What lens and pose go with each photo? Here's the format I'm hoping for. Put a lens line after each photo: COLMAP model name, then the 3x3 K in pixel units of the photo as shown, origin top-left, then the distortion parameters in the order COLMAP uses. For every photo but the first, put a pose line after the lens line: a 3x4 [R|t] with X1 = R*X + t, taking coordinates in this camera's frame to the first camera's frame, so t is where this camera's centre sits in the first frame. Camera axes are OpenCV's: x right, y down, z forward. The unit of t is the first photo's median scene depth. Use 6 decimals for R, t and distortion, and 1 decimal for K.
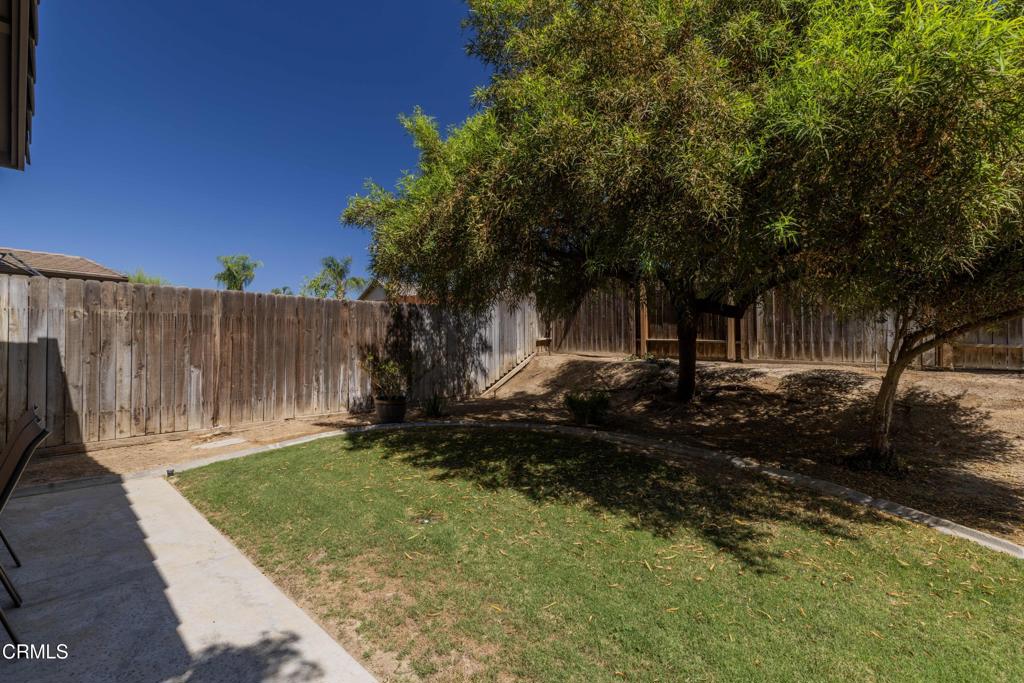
lens RADIAL K [[458.9, 0, 512.0], [0, 458.9, 341.5], [0, 0, 1]] dist [0.000427, -0.000001]
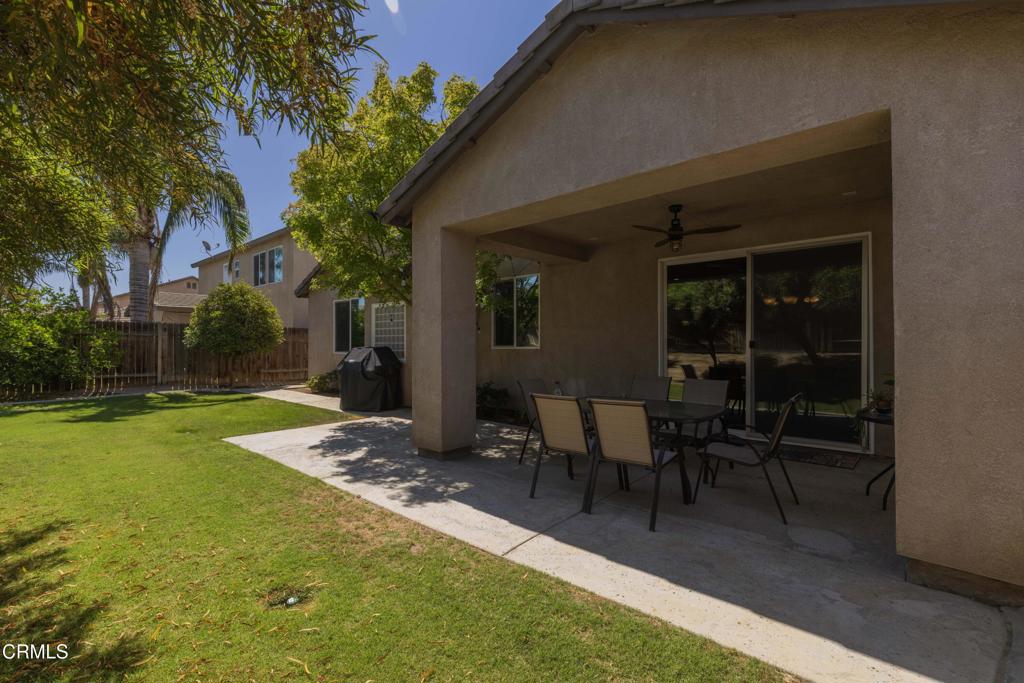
lens RADIAL K [[458.9, 0, 512.0], [0, 458.9, 341.5], [0, 0, 1]] dist [0.000427, -0.000001]
pose [[-0.999911, 0.000187, -0.013352, -0.828008], [0.000365, 0.999911, -0.013300, -0.003892], [0.013349, -0.013303, -0.999822, 2.720389]]
